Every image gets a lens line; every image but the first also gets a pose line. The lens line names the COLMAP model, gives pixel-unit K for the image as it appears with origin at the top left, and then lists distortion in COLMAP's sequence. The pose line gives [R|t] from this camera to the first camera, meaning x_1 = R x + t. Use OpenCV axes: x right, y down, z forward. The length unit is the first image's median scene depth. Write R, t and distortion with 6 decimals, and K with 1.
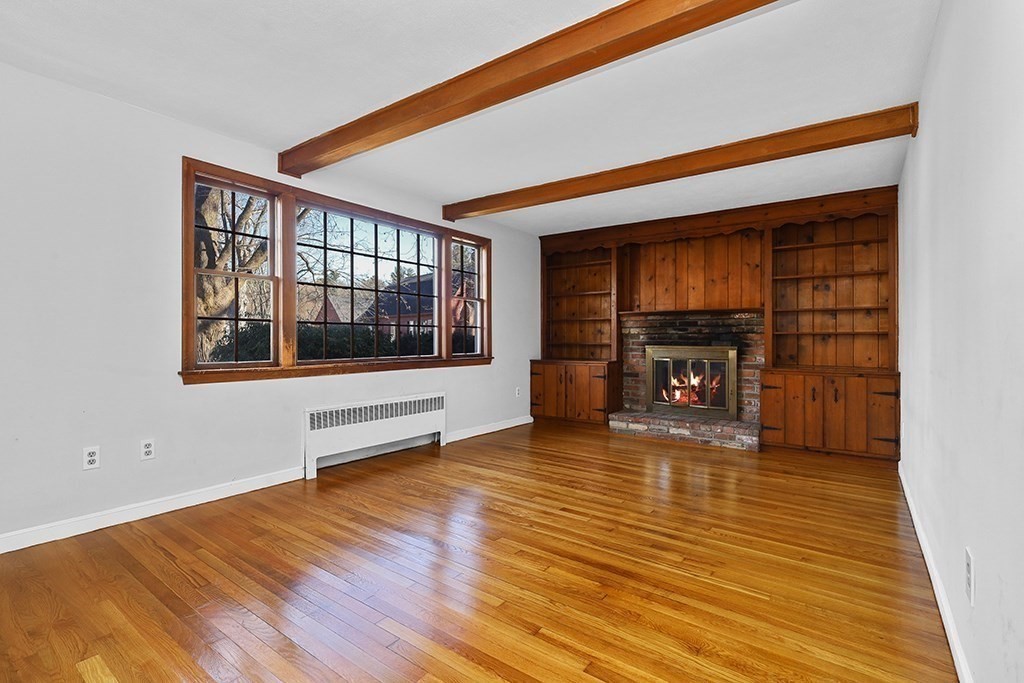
lens RADIAL K [[485.6, 0, 512.0], [0, 485.6, 341.5], [0, 0, 1]] dist [0.000505, 0.000157]
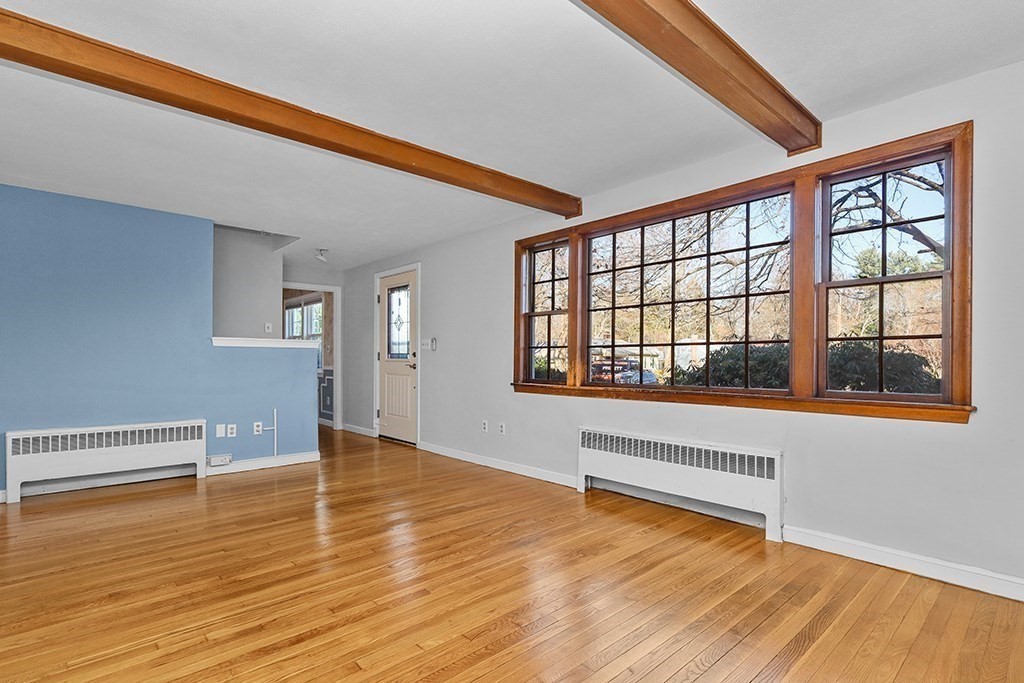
lens RADIAL K [[486.8, 0, 516.0], [0, 486.8, 362.7], [0, 0, 1]] dist [0.001186, 0.000212]
pose [[-0.195390, 0.000489, -0.980726, 0.652177], [-0.007346, 0.999971, 0.001963, -0.004624], [0.980698, 0.007588, -0.195380, 1.037685]]
